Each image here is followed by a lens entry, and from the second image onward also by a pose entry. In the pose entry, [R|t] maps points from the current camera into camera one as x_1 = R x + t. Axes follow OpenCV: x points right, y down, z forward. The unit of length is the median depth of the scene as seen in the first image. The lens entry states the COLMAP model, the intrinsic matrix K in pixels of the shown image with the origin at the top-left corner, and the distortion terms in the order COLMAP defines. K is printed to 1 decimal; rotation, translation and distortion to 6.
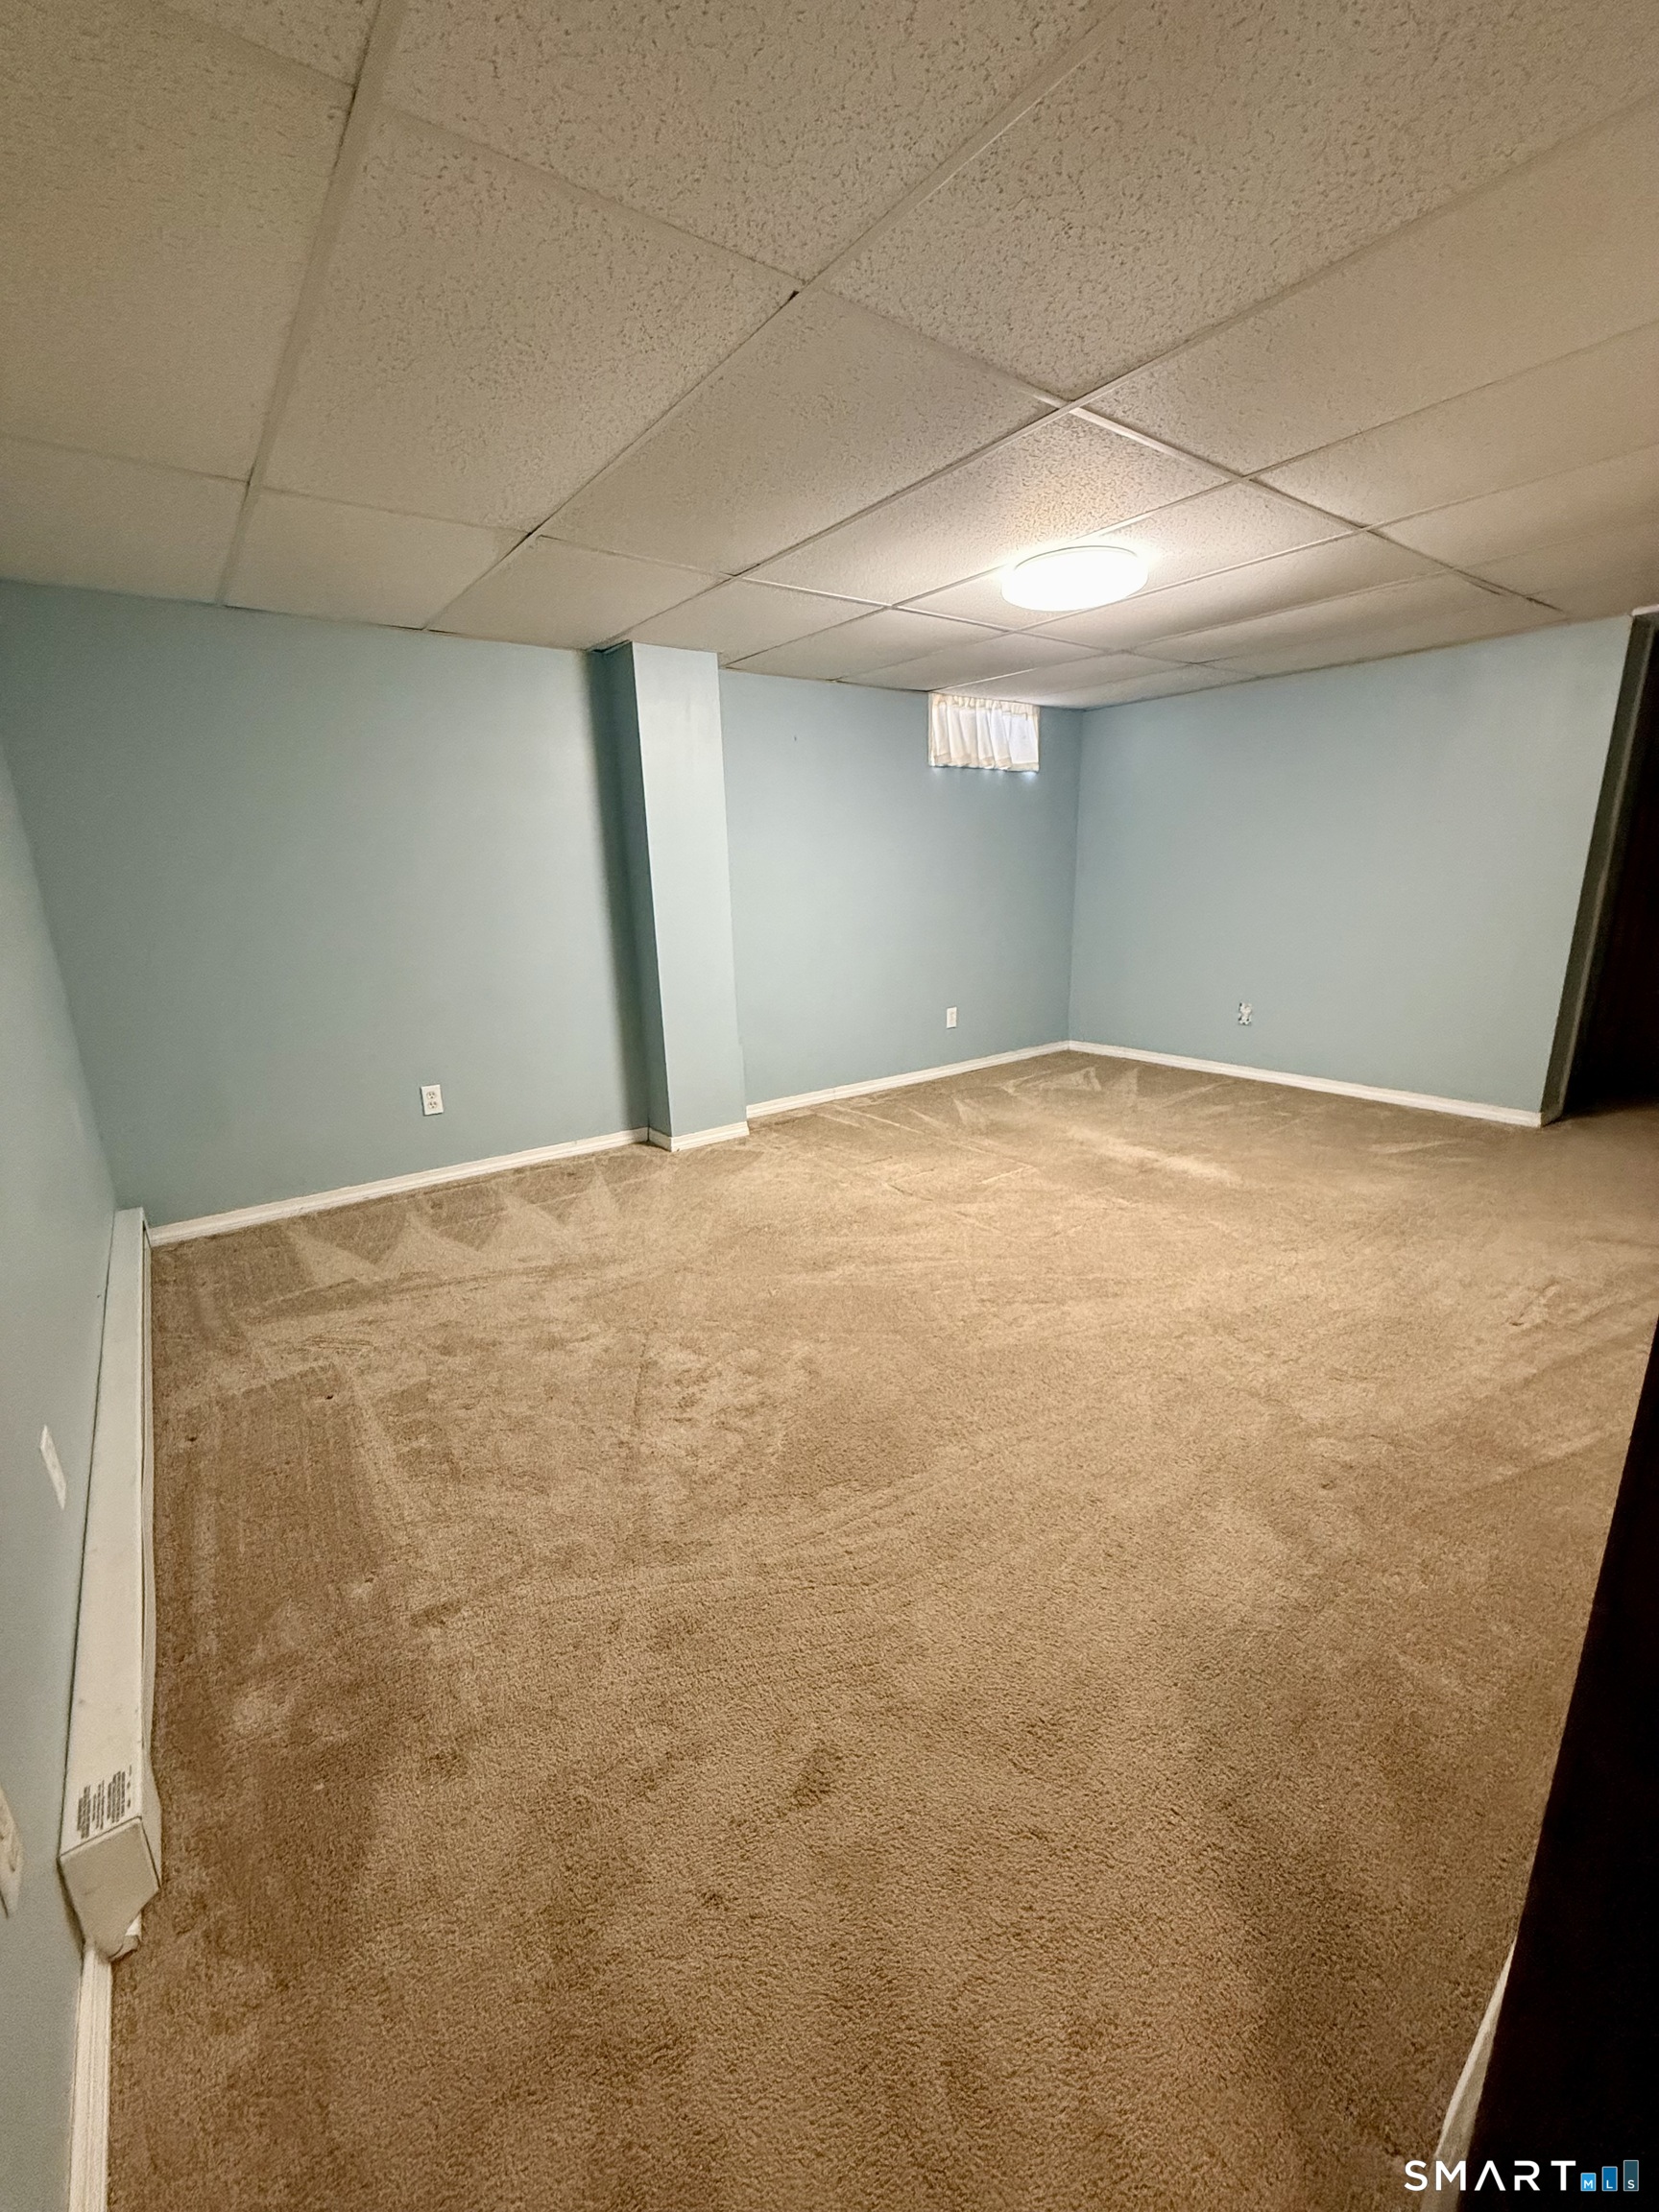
lens RADIAL K [[880.7, 0, 825.5], [0, 880.7, 1105.0], [0, 0, 1]] dist [-0.001342, -0.000631]
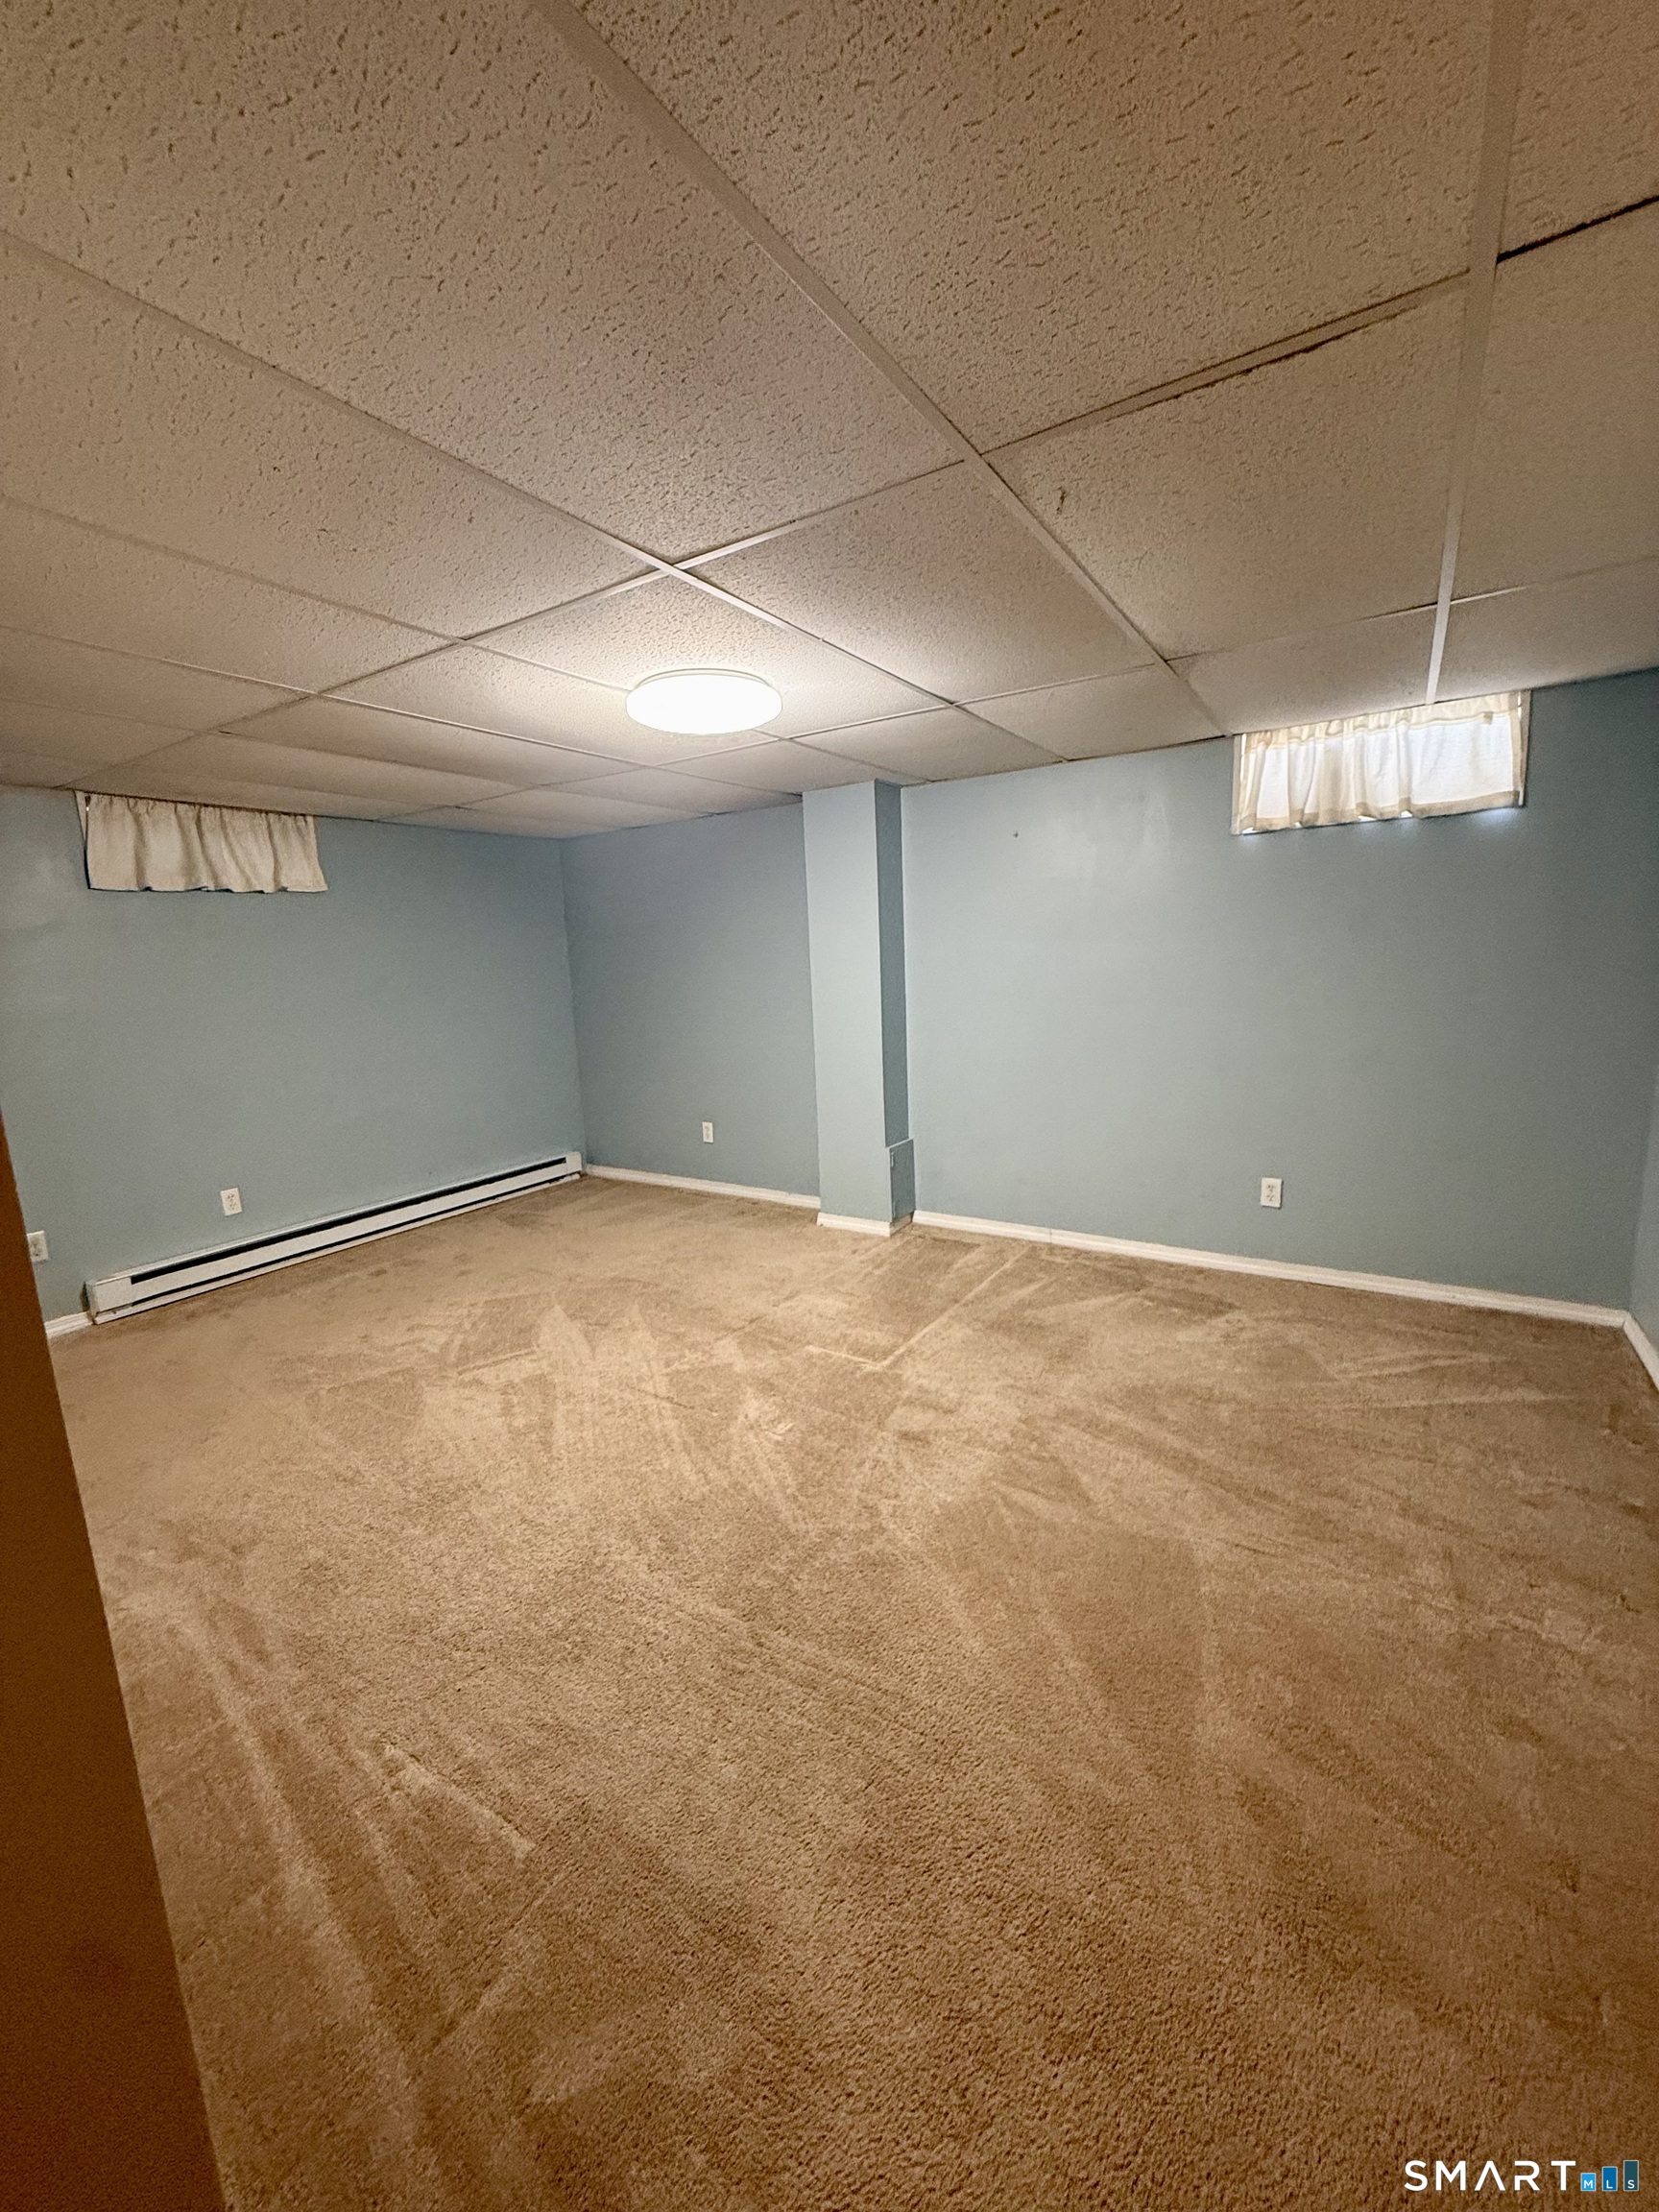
lens RADIAL K [[880.7, 0, 827.2], [0, 880.7, 1102.3], [0, 0, 1]] dist [-0.001342, -0.000631]
pose [[0.353556, 0.163926, -0.920938, 0.782968], [-0.216831, 0.972071, 0.089784, -0.189246], [0.909935, 0.167944, 0.379226, 0.527369]]
